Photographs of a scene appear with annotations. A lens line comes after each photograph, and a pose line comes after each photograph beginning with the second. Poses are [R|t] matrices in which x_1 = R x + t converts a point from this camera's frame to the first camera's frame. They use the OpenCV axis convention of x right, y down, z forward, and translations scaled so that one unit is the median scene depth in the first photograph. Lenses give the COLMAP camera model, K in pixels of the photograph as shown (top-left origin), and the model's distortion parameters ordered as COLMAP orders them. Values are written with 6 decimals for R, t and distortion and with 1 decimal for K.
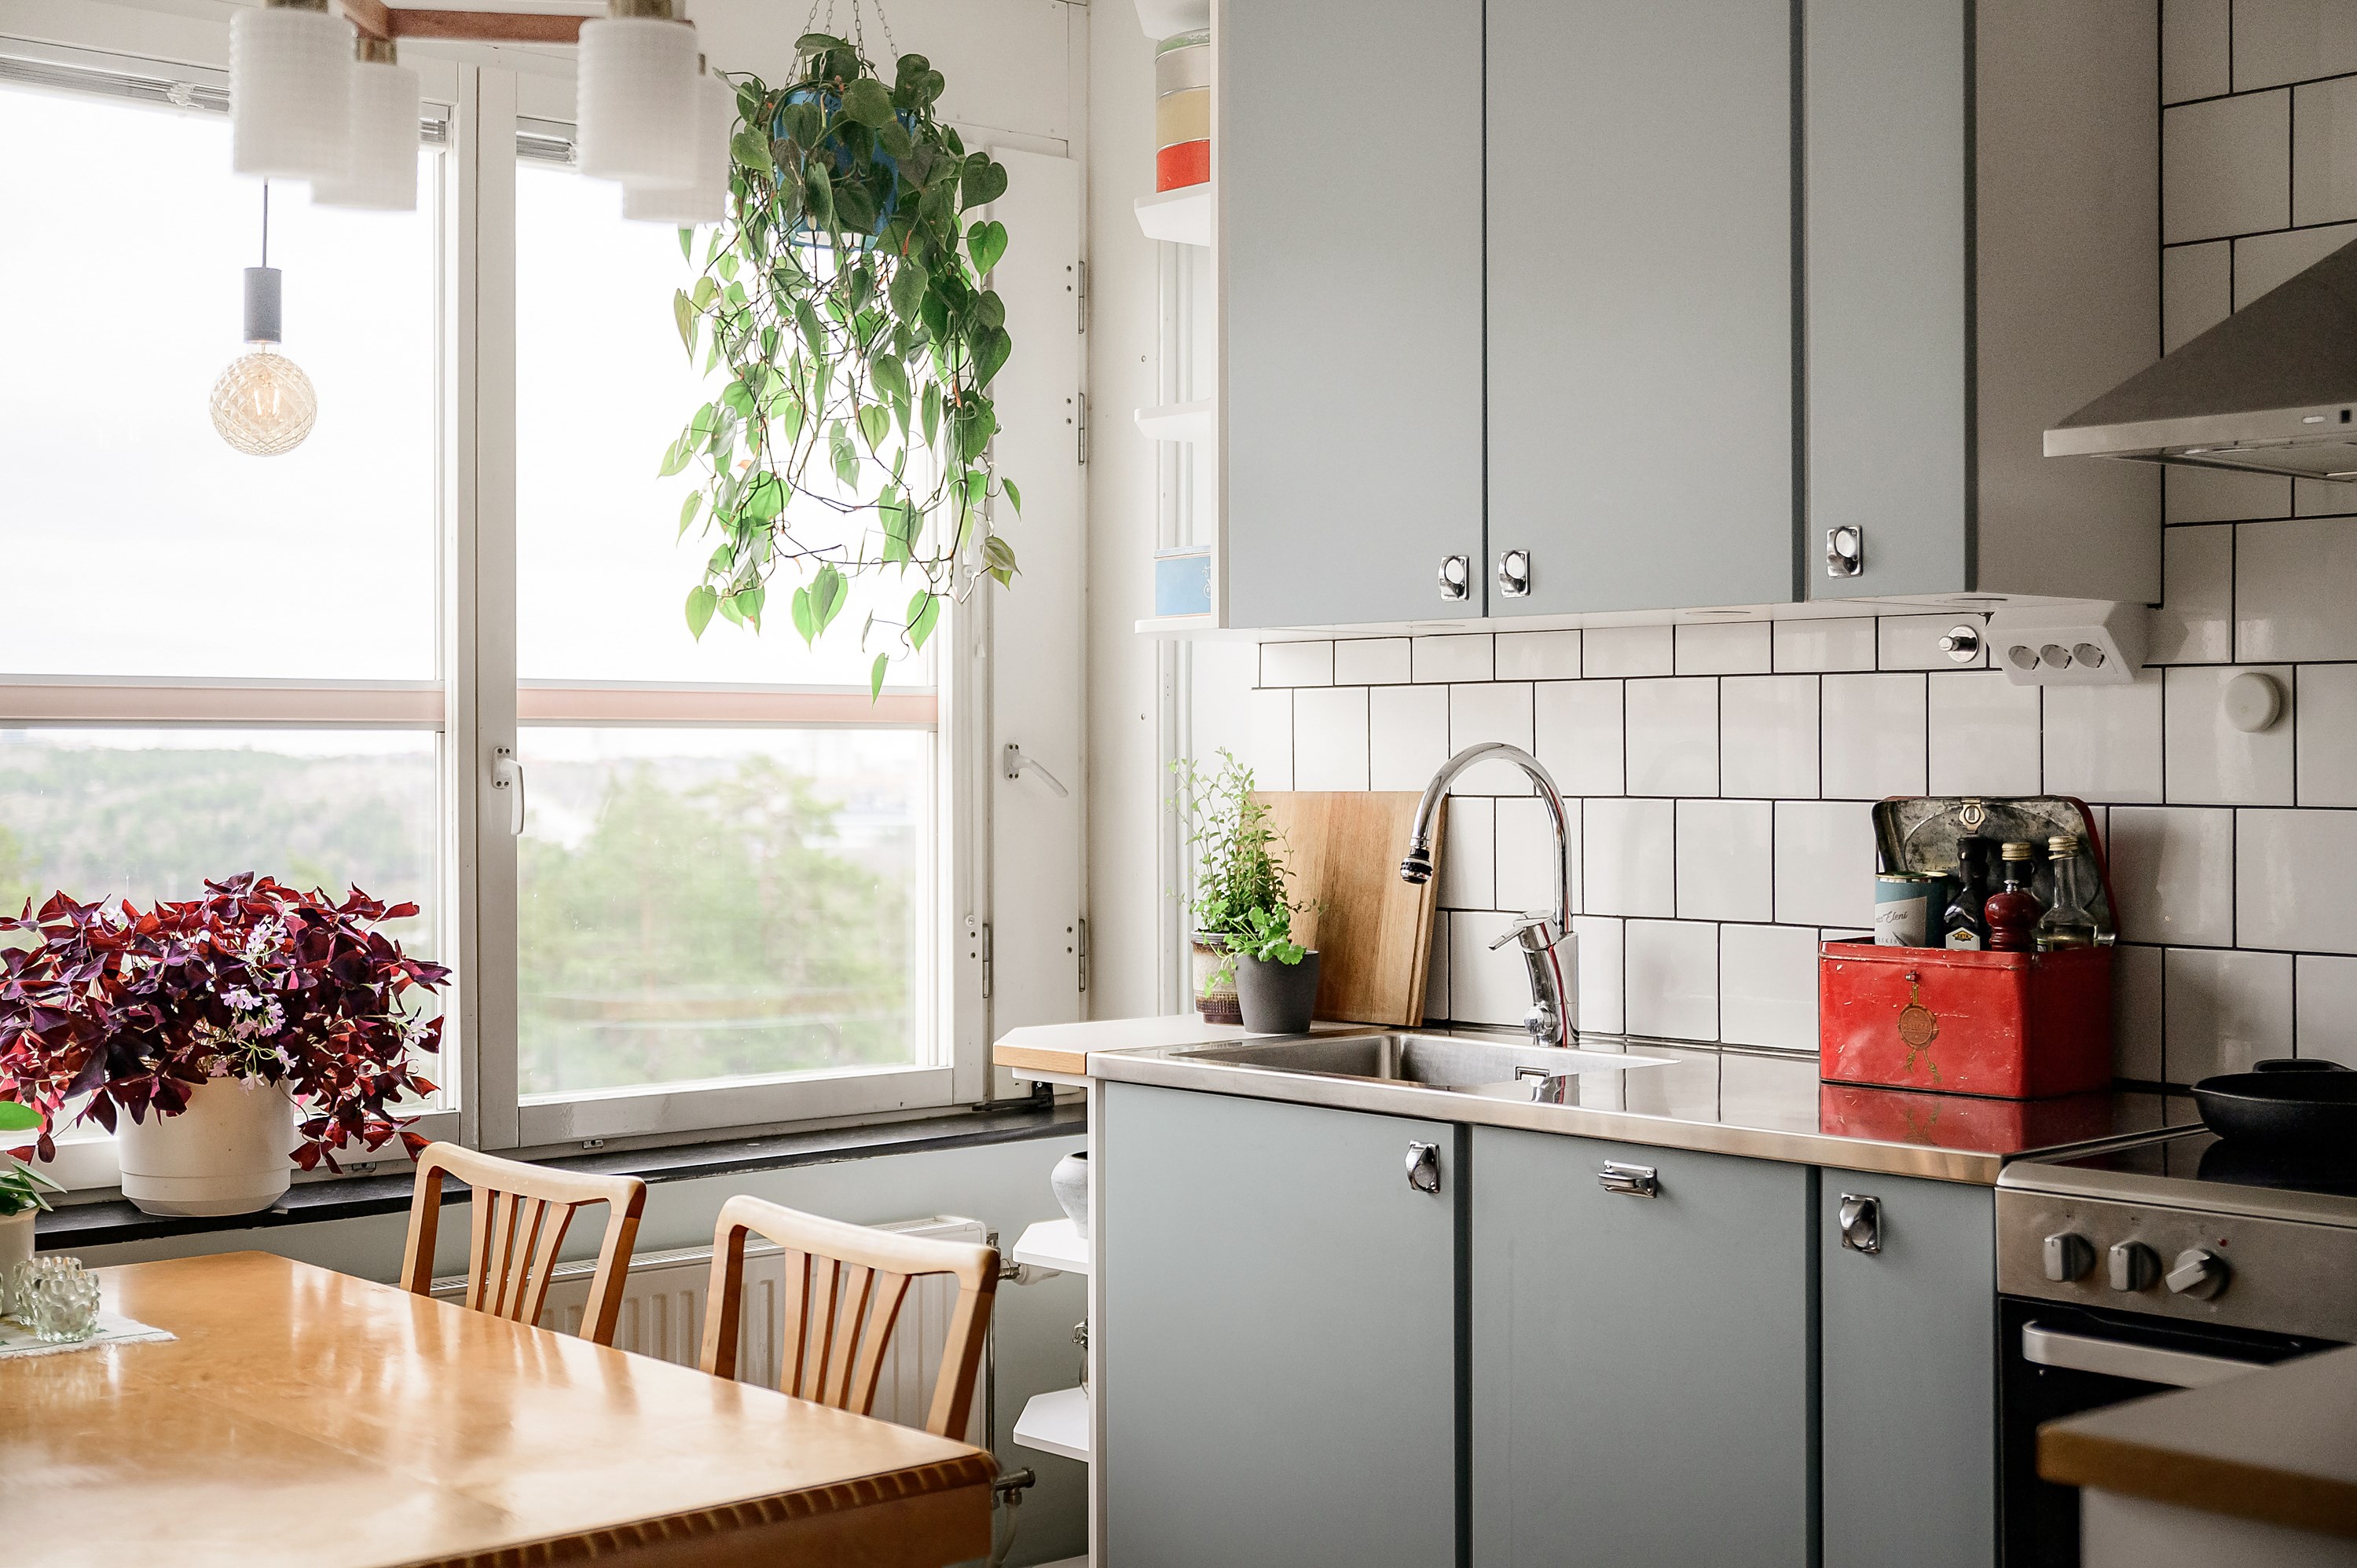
lens RADIAL K [[3056.8, 0, 1182.8], [0, 3056.8, 764.9], [0, 0, 1]] dist [-0.037920, 0.000000]
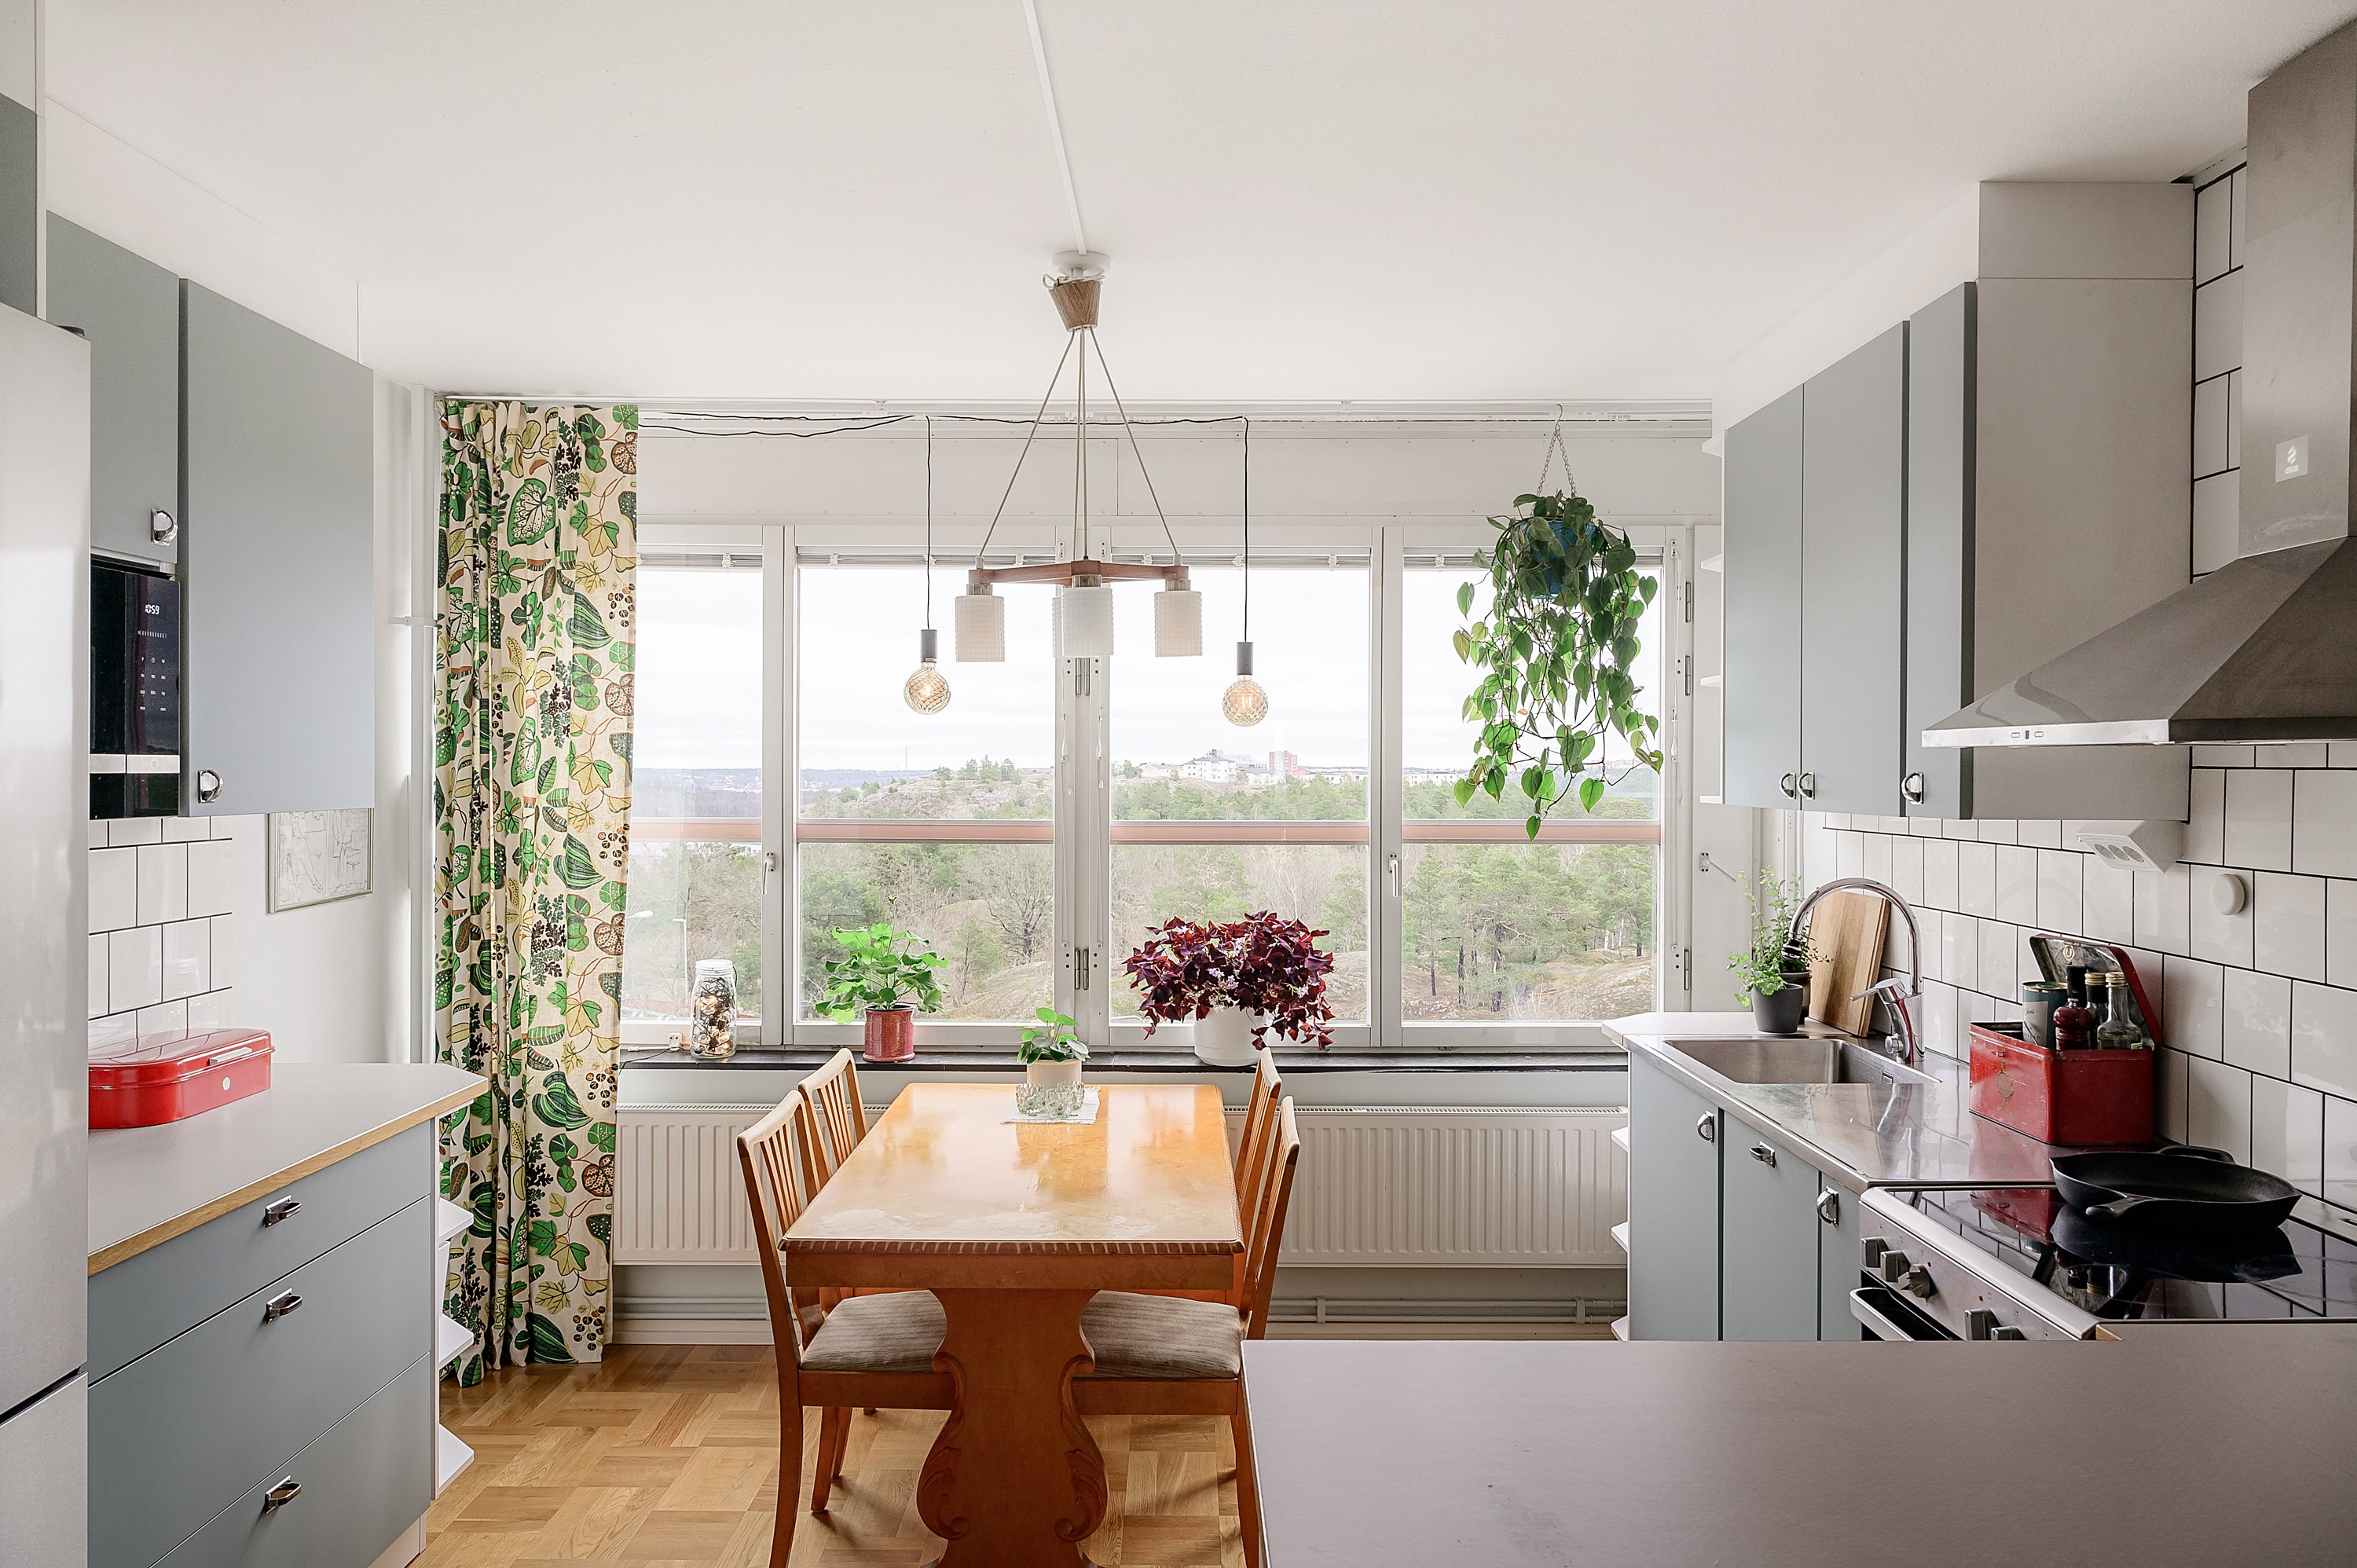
lens RADIAL K [[1611.2, 0, 1167.9], [0, 1611.2, 766.2], [0, 0, 1]] dist [0.004900, -0.004714]
pose [[0.744325, 0.001593, -0.667815, 0.440308], [-0.002569, 0.999997, -0.000478, -0.071915], [0.667812, 0.002071, 0.744327, 0.086703]]
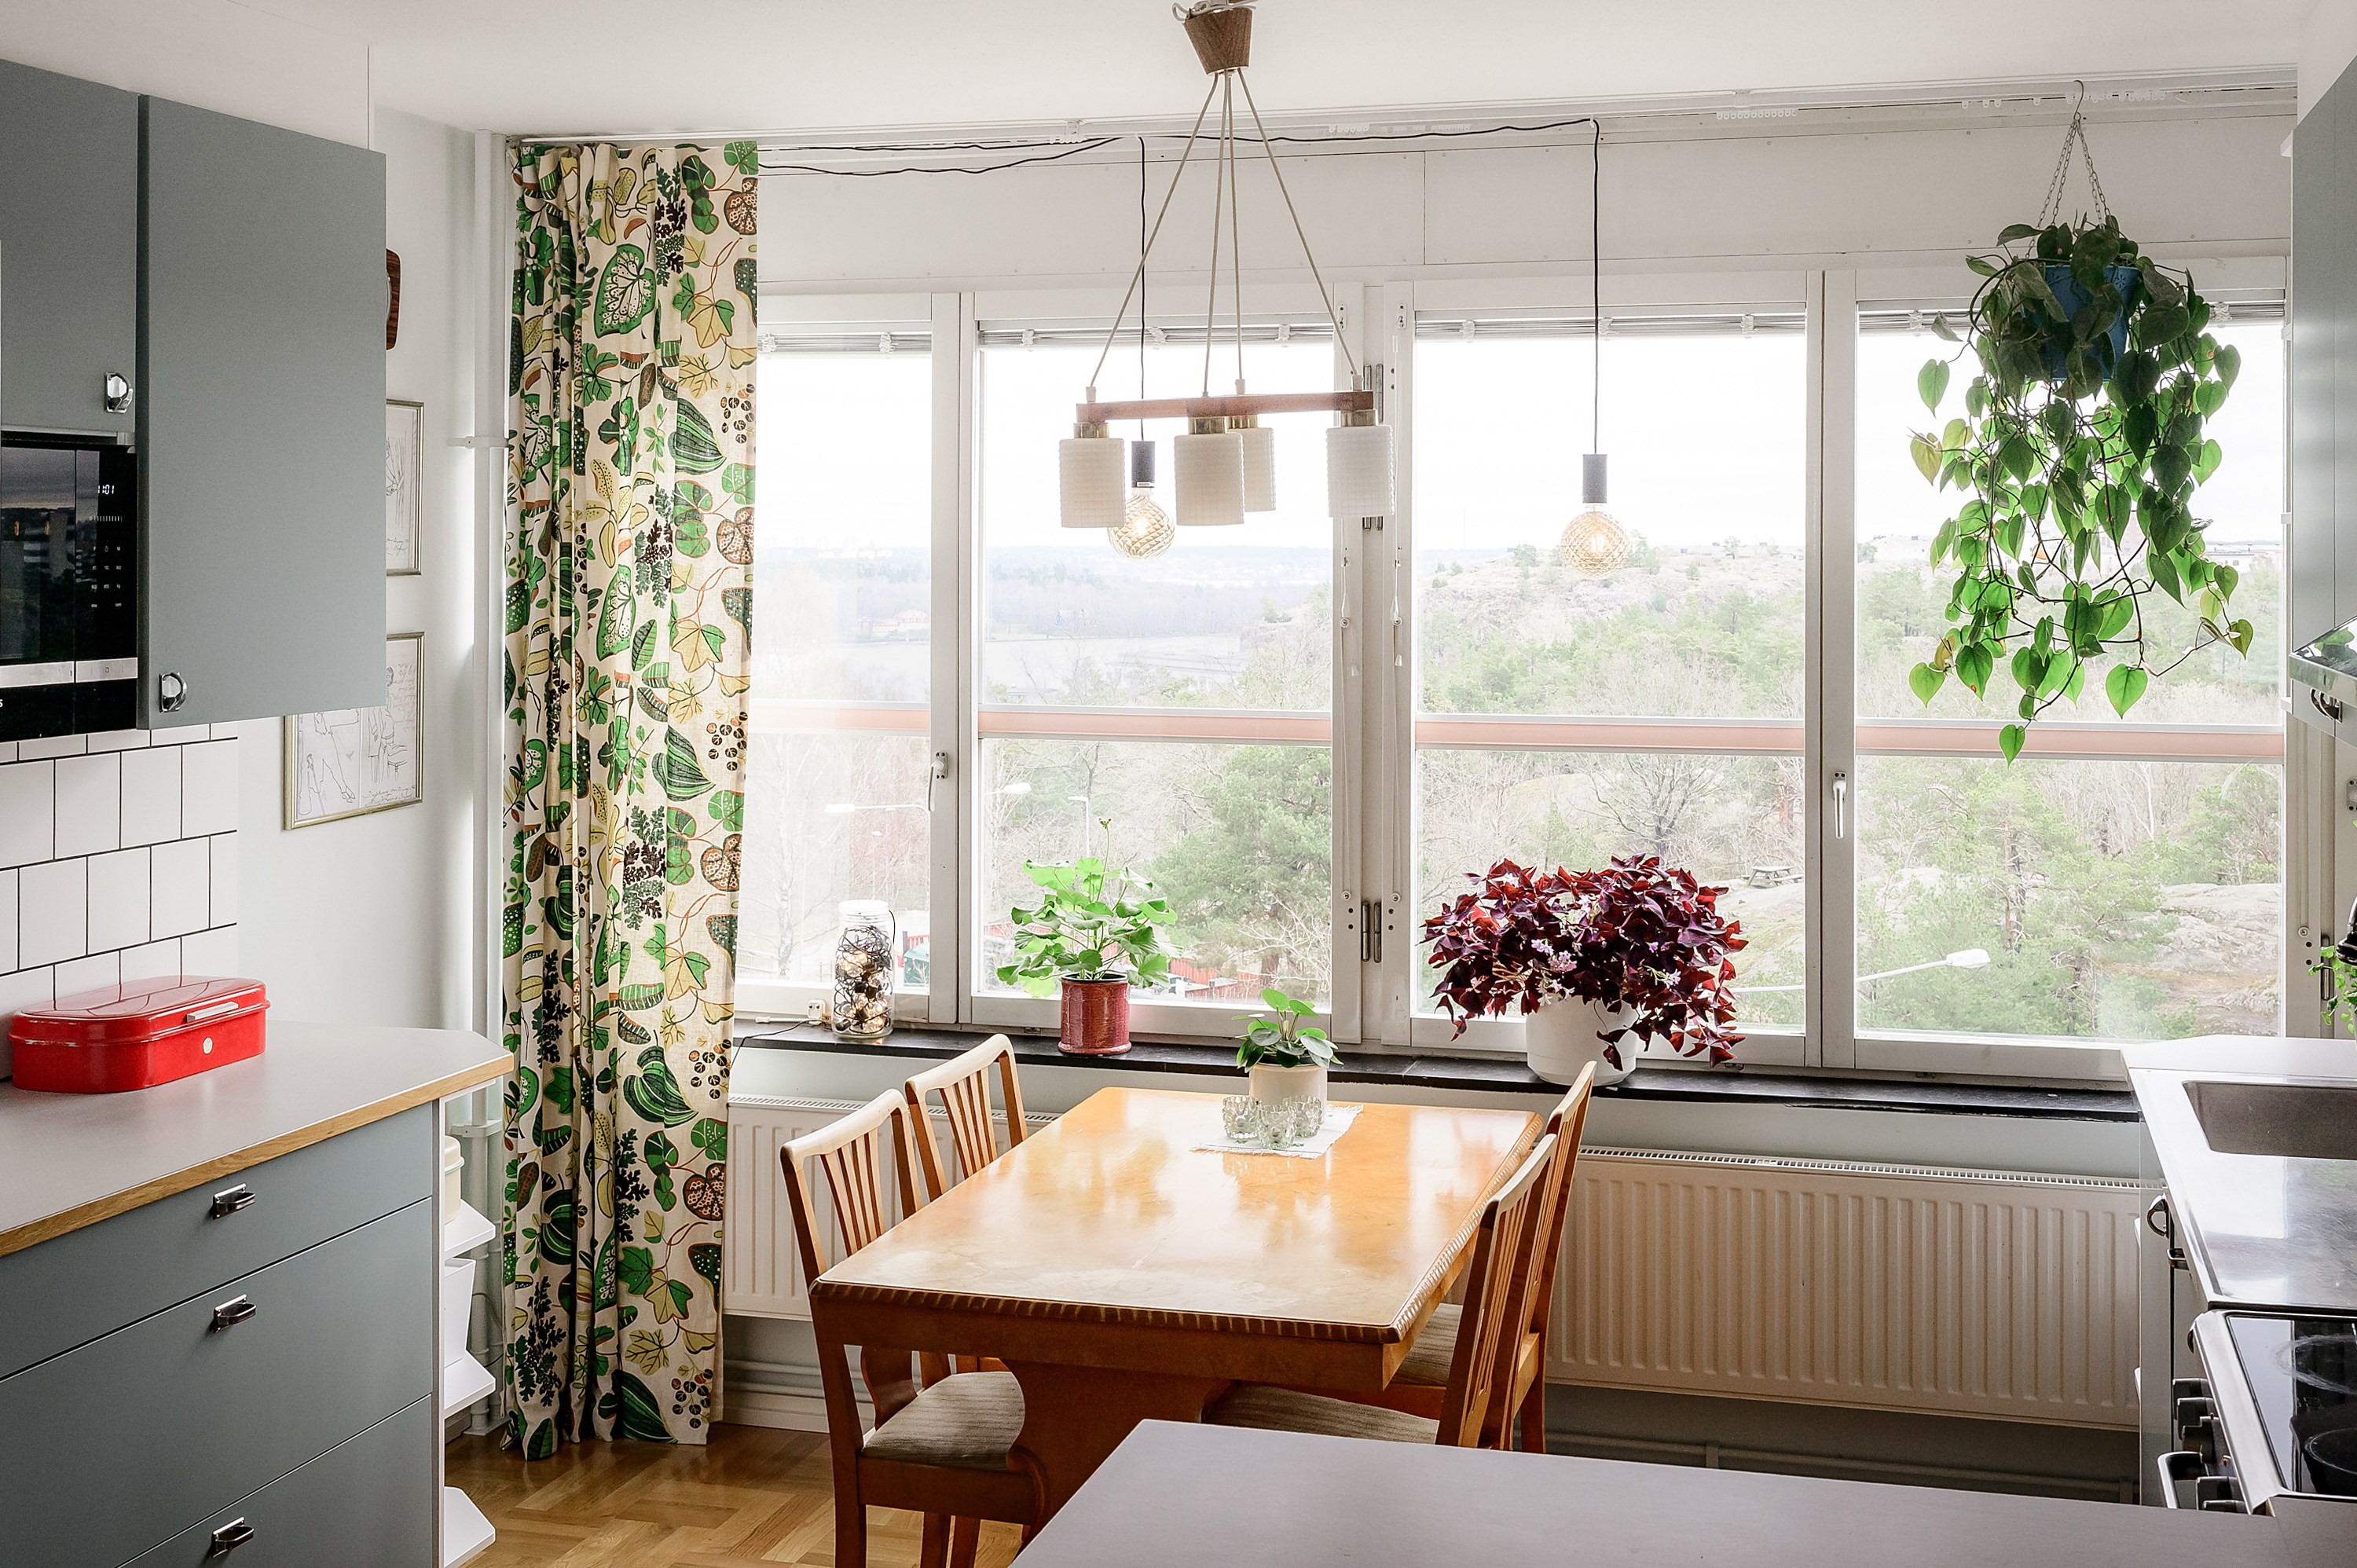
lens RADIAL K [[2762.8, 0, 1156.9], [0, 2762.8, 515.3], [0, 0, 1]] dist [0.003467, 0.000000]
pose [[0.537190, -0.007791, -0.843425, 0.722384], [-0.000317, 0.999955, -0.009438, -0.120025], [0.843461, 0.005338, 0.537163, 0.090966]]
